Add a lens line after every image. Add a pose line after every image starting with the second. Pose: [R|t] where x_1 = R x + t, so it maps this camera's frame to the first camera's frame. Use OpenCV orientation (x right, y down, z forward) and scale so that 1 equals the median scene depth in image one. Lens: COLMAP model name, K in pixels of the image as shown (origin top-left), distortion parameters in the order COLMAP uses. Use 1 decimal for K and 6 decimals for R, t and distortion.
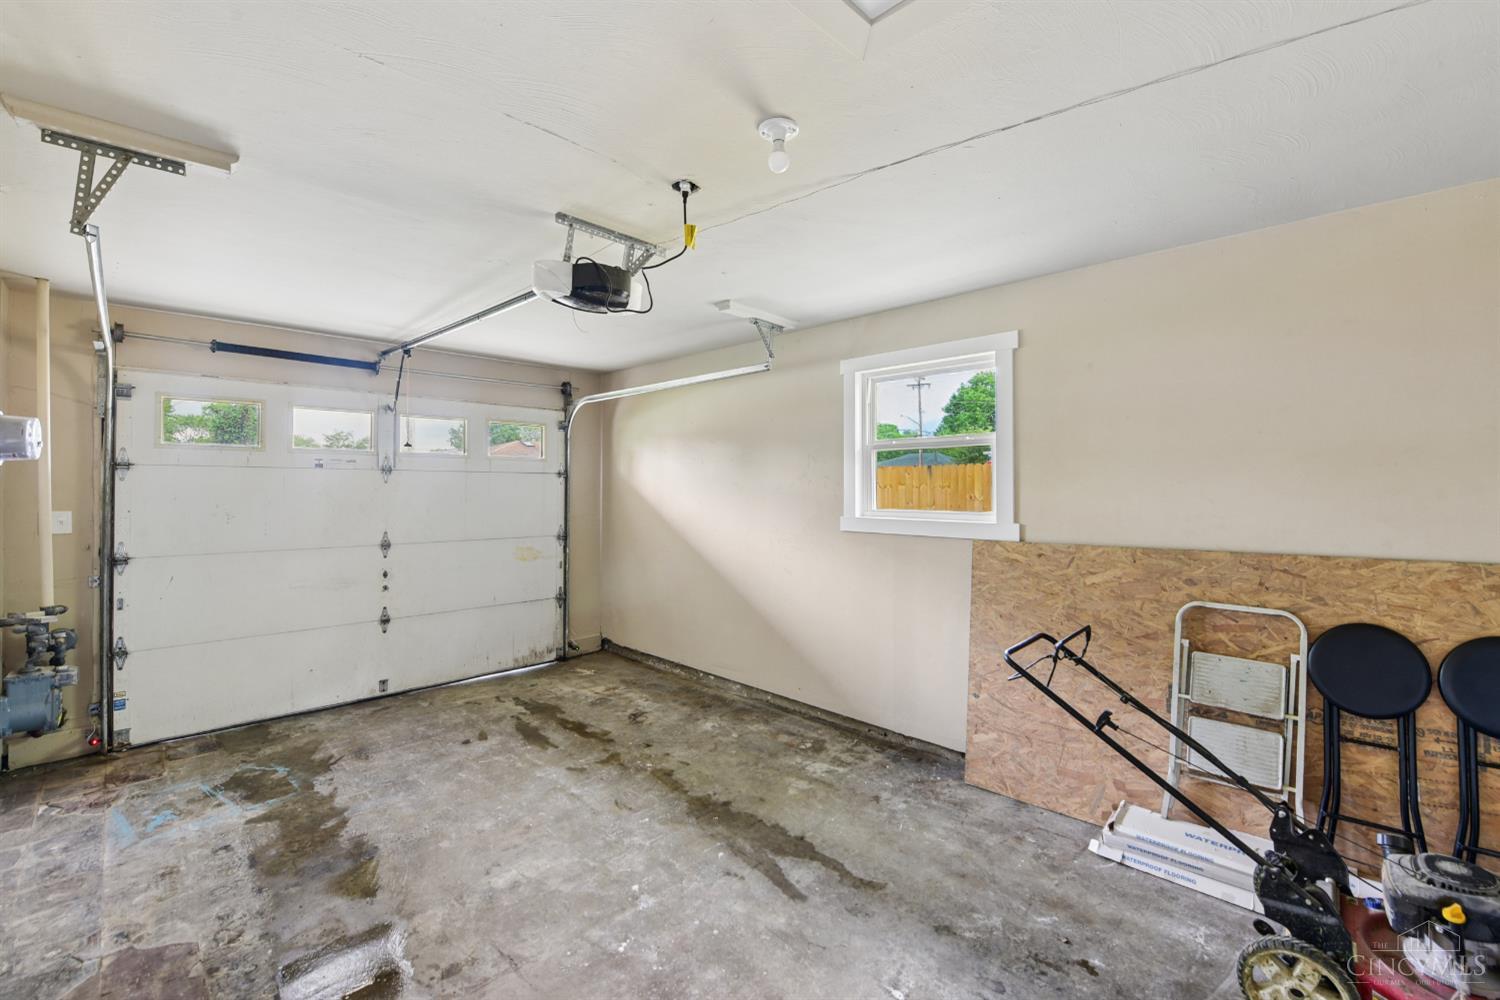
lens RADIAL K [[615.5, 0, 761.7], [0, 615.5, 502.5], [0, 0, 1]] dist [-0.004518, -0.000749]
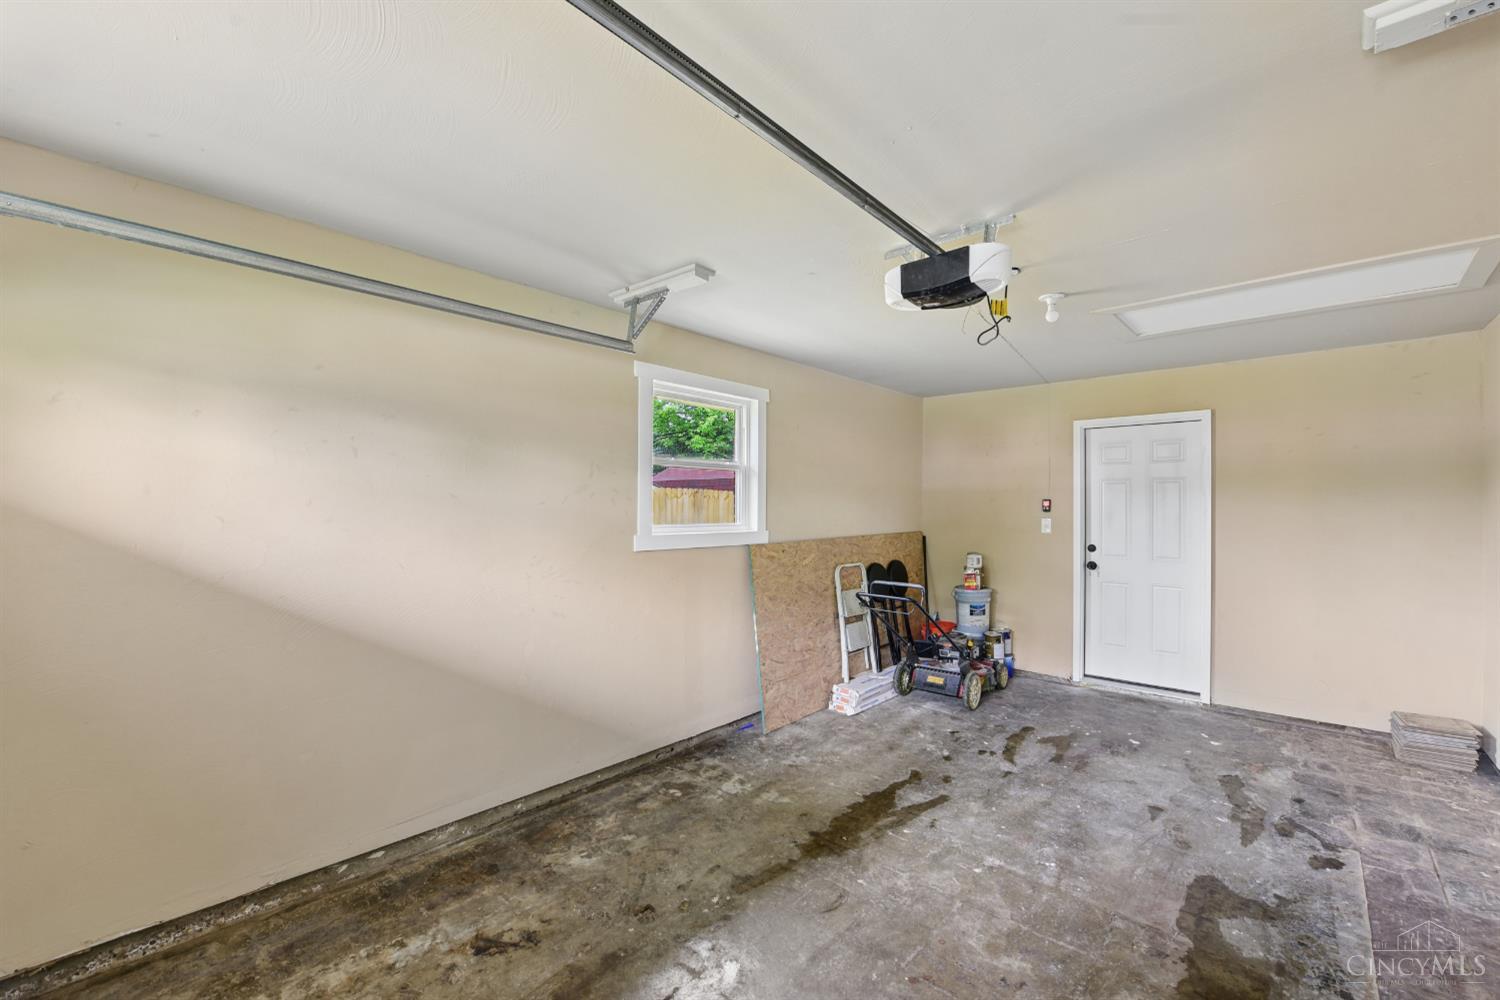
lens RADIAL K [[615.5, 0, 761.7], [0, 615.5, 502.5], [0, 0, 1]] dist [-0.004518, -0.000749]
pose [[-0.034840, 0.012333, 0.999317, -0.930687], [0.015770, 0.999806, -0.011789, -0.009390], [-0.999268, 0.015348, -0.035028, 1.023750]]
